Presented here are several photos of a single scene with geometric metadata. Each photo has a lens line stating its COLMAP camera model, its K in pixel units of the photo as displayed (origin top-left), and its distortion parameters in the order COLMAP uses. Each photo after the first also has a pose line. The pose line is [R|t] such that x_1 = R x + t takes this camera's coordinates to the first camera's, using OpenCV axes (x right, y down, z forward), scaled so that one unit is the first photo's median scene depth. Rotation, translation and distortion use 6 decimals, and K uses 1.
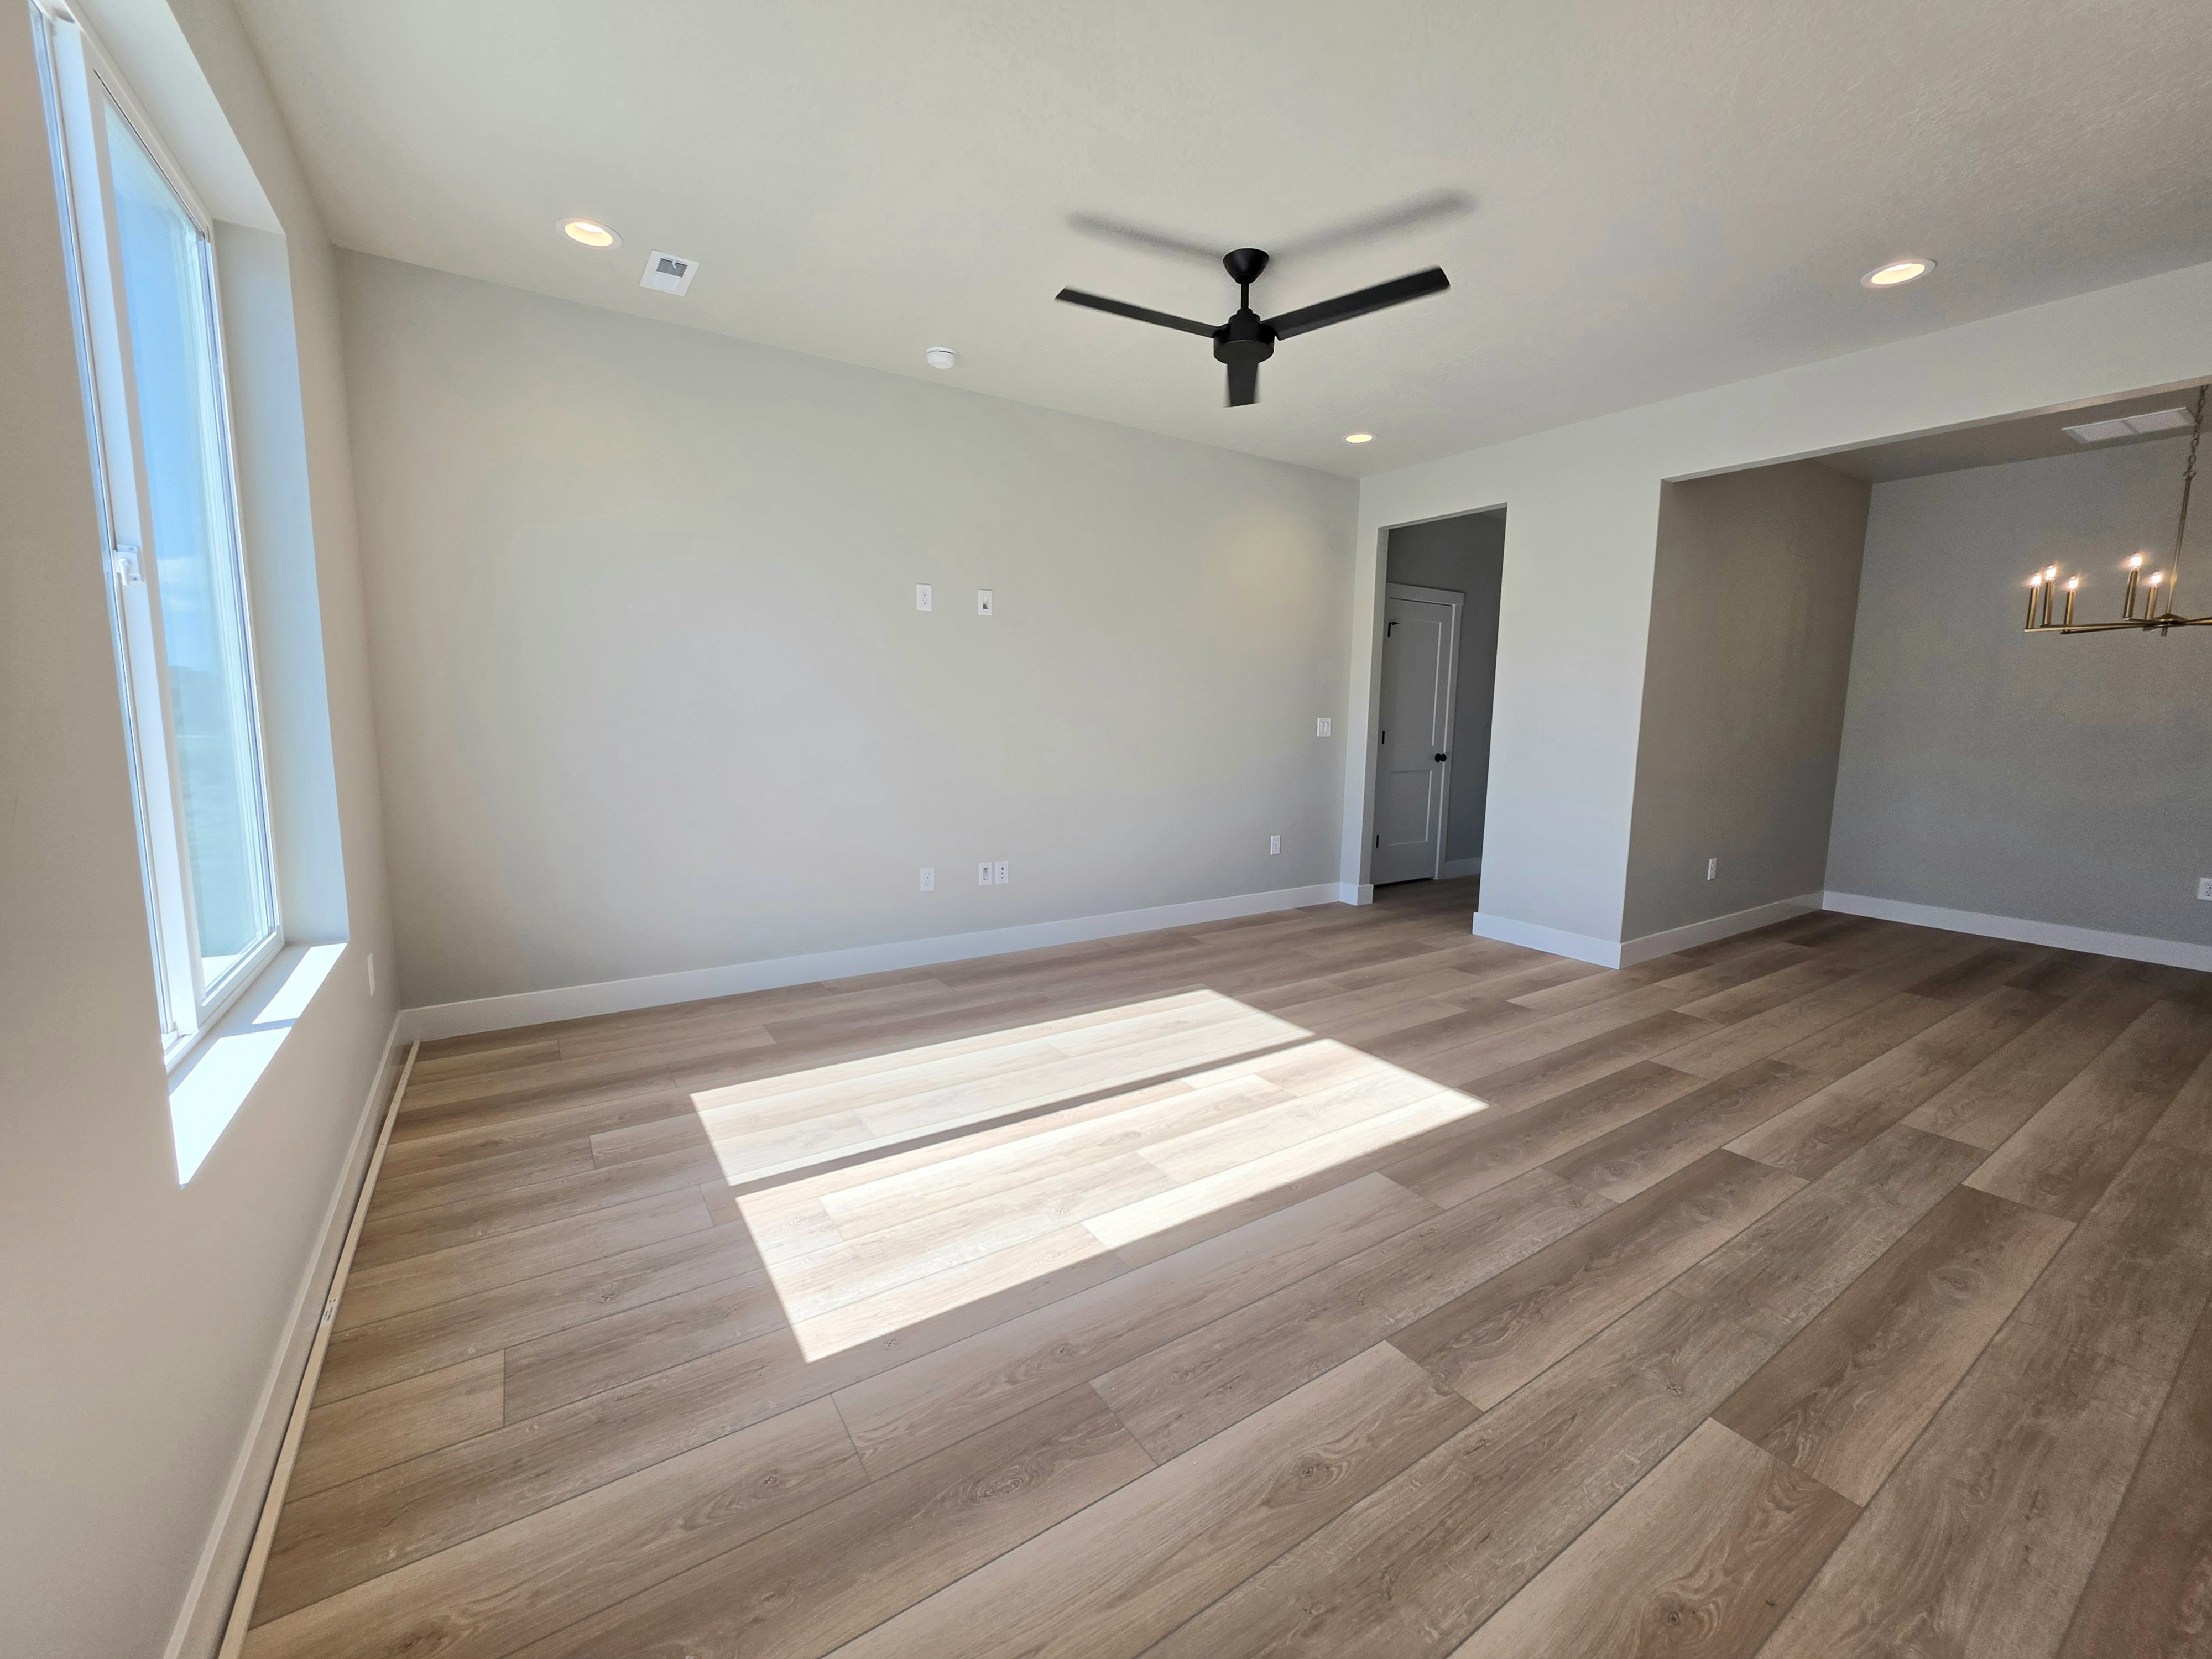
lens RADIAL K [[888.9, 0, 1093.2], [0, 888.9, 825.0], [0, 0, 1]] dist [-0.008276, 0.003377]
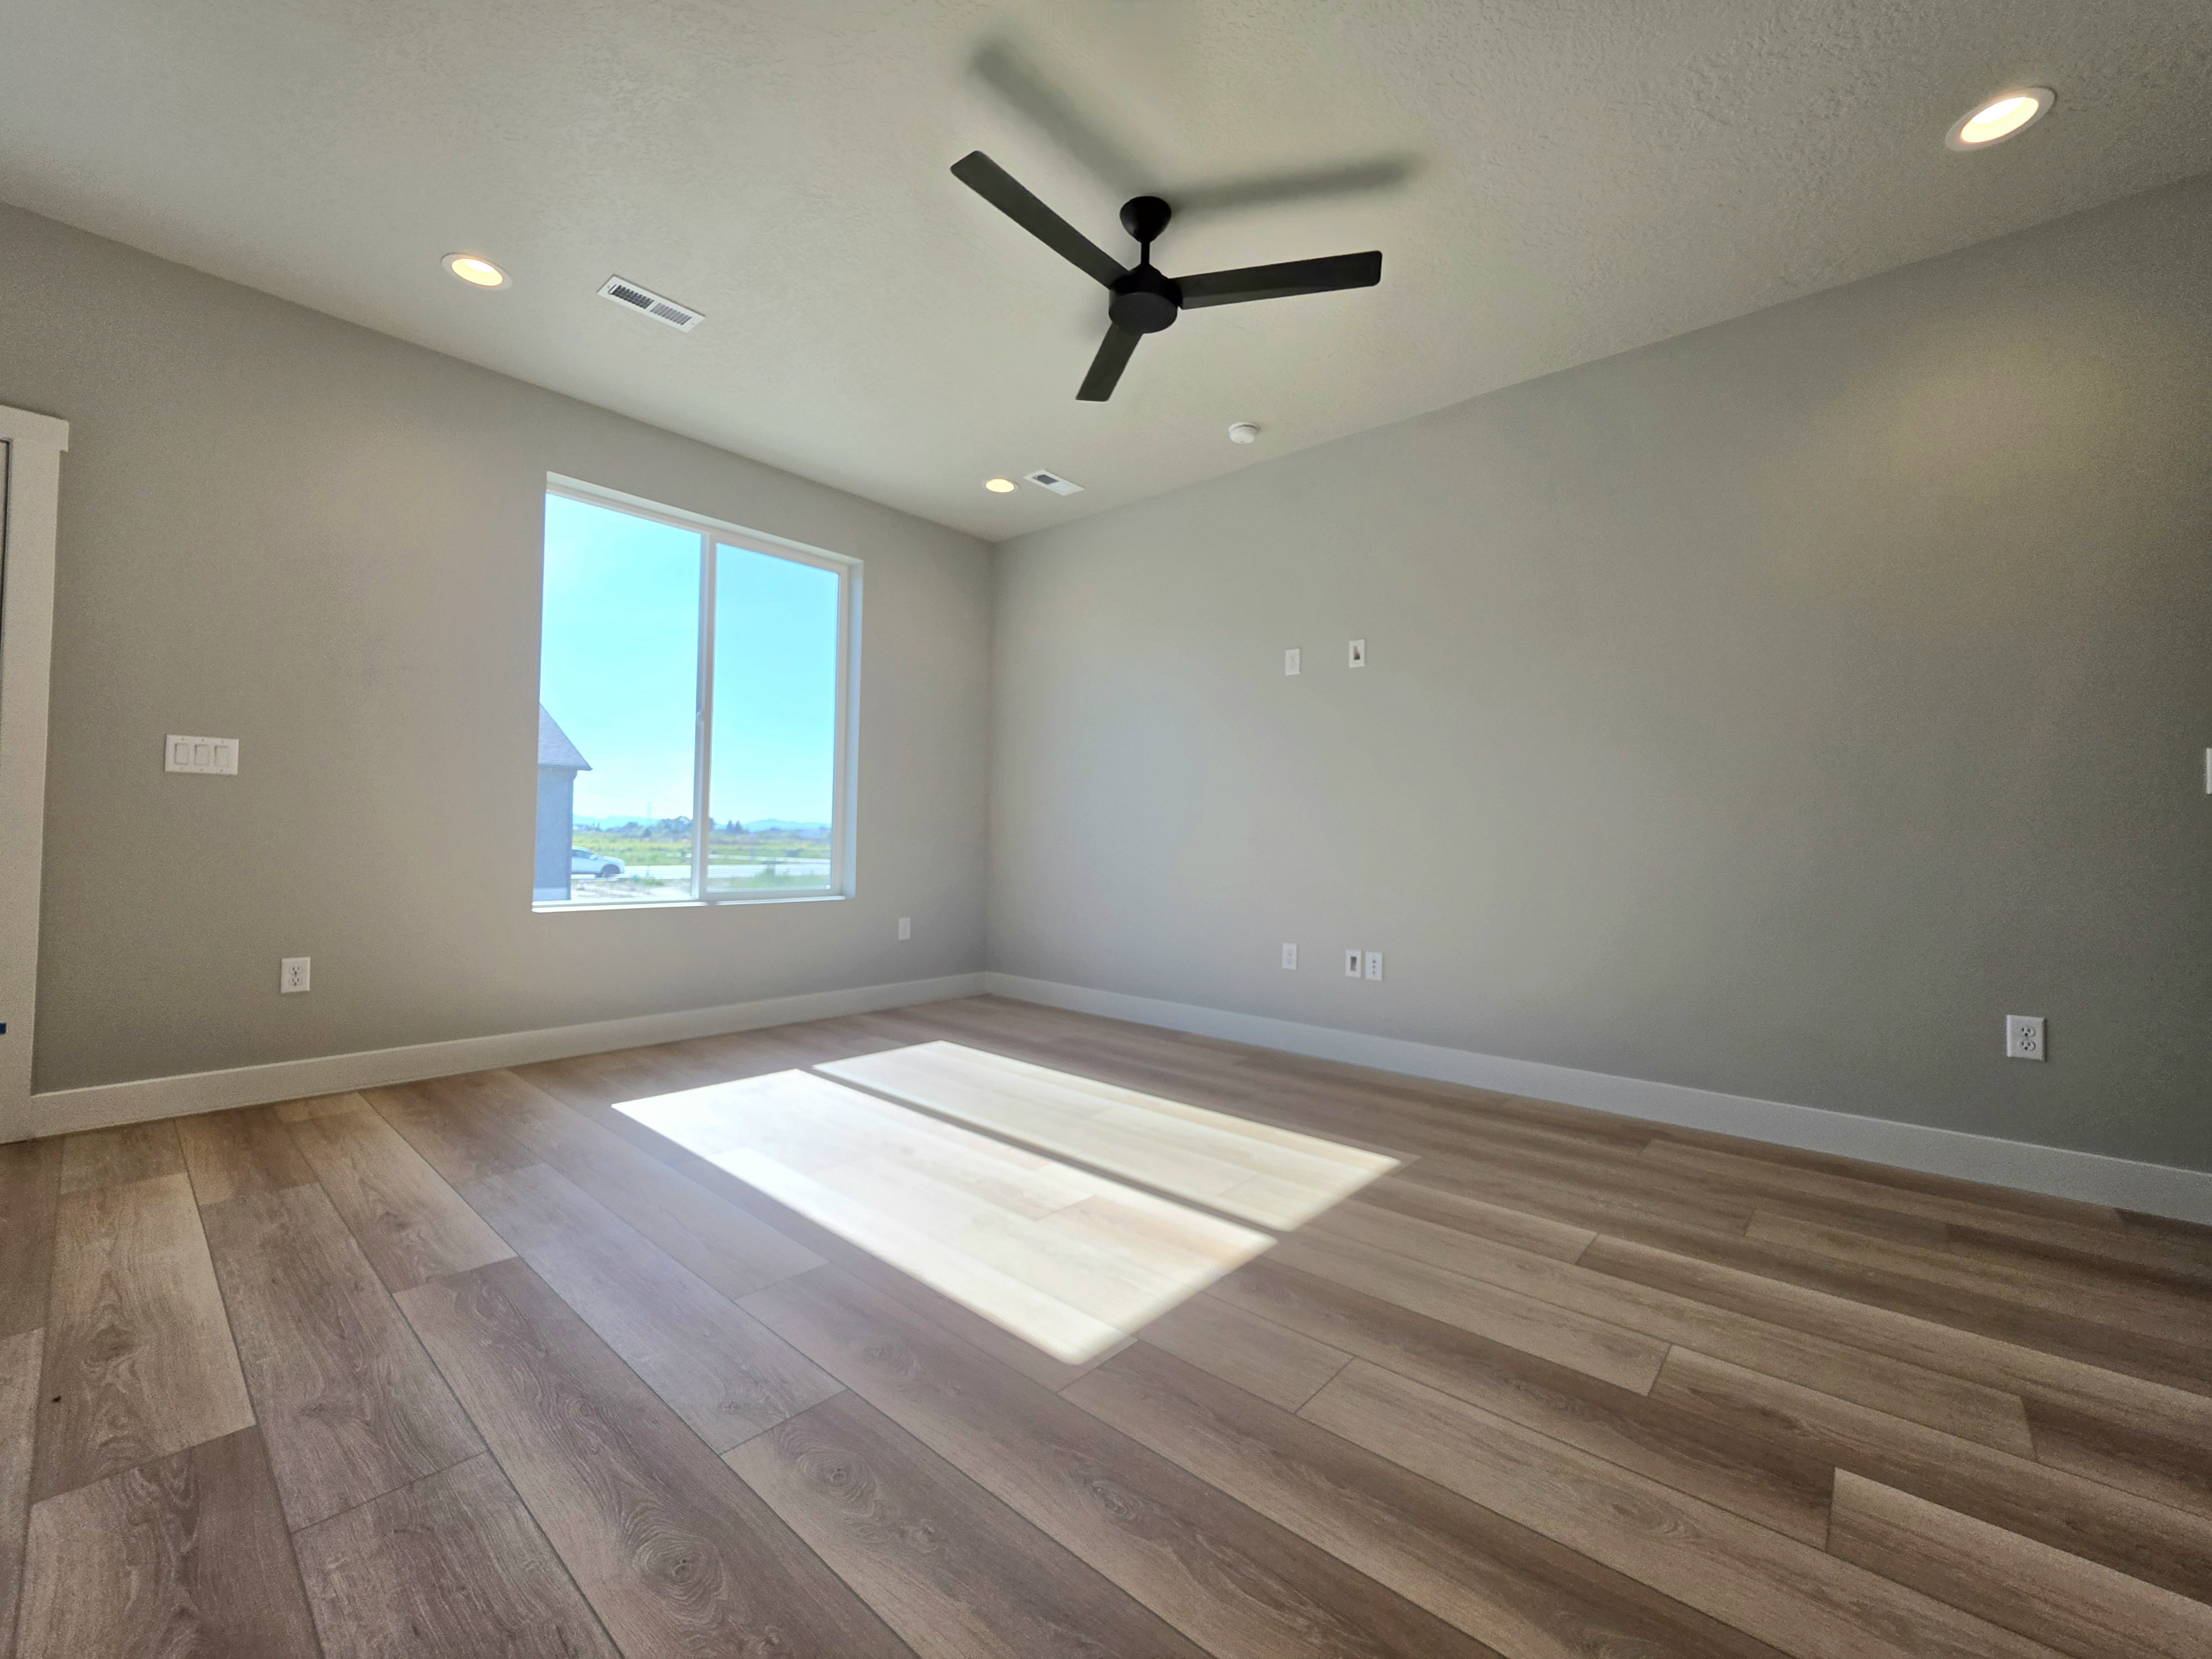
lens RADIAL K [[888.9, 0, 1099.3], [0, 888.9, 819.7], [0, 0, 1]] dist [-0.008276, 0.003377]
pose [[0.270822, -0.031663, -0.962109, 0.976630], [-0.140356, 0.987479, -0.072007, 0.021995], [0.952342, 0.154539, 0.262987, 0.811562]]
